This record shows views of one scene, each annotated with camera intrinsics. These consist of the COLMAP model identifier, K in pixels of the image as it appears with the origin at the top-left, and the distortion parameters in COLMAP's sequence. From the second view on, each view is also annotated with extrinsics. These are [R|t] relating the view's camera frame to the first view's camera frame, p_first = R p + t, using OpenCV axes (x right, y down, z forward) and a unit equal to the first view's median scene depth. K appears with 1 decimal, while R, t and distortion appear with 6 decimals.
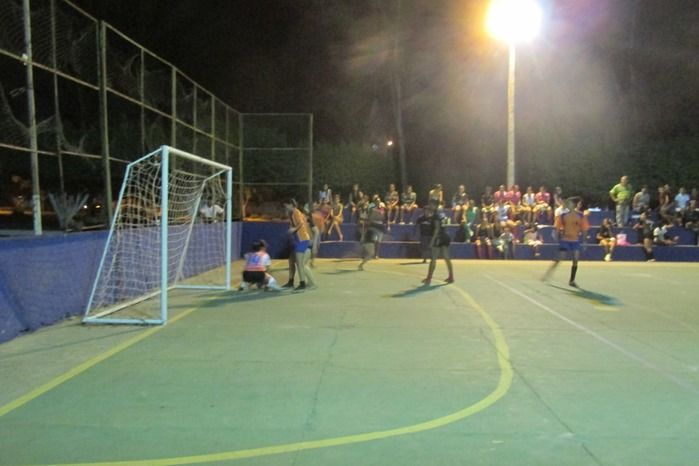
lens RADIAL K [[571.2, 0, 352.2], [0, 571.2, 232.1], [0, 0, 1]] dist [-0.042101, 0.004628]
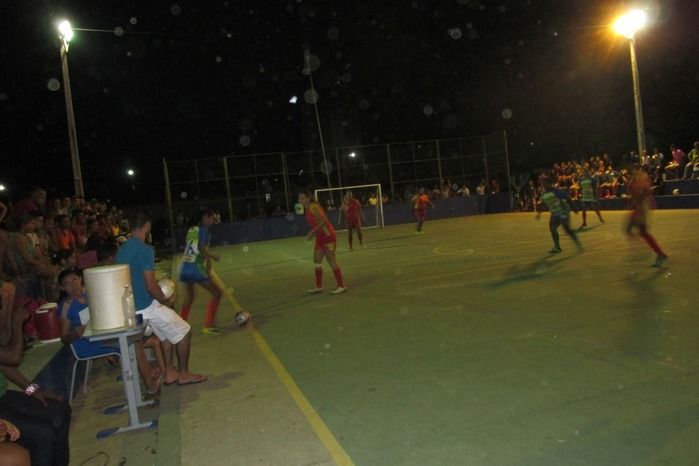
lens RADIAL K [[571.2, 0, 352.2], [0, 571.2, 232.1], [0, 0, 1]] dist [-0.042101, 0.004628]
pose [[0.317511, 0.006227, -0.948234, 1.964382], [0.067097, 0.997324, 0.029016, 0.028635], [0.945878, -0.072837, 0.316244, -0.028179]]
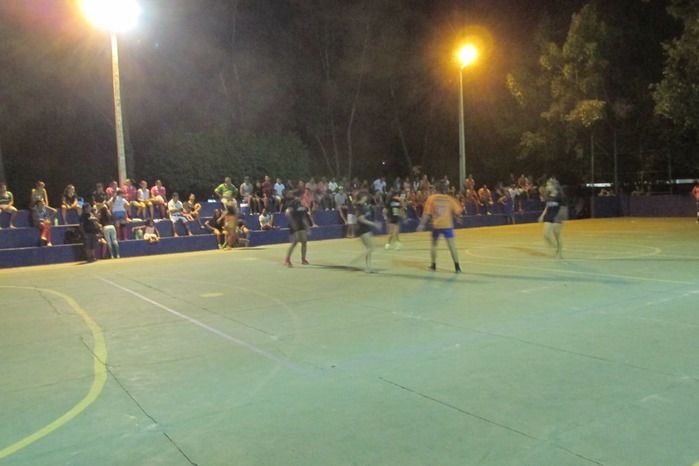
lens RADIAL K [[571.2, 0, 352.2], [0, 571.2, 232.1], [0, 0, 1]] dist [-0.042101, 0.004628]
pose [[0.804230, -0.082160, 0.588611, 0.025696], [0.075356, 0.996502, 0.036135, -0.000345], [-0.589521, 0.015295, 0.807608, -0.012032]]
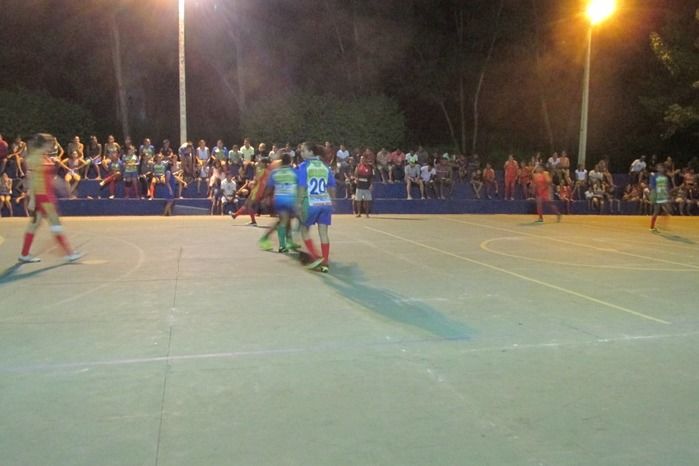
lens RADIAL K [[571.2, 0, 352.2], [0, 571.2, 232.1], [0, 0, 1]] dist [-0.042101, 0.004628]
pose [[0.950117, -0.027802, 0.310654, 0.378789], [0.004843, 0.997214, 0.074433, 0.009284], [-0.311858, -0.069216, 0.947604, -0.034986]]
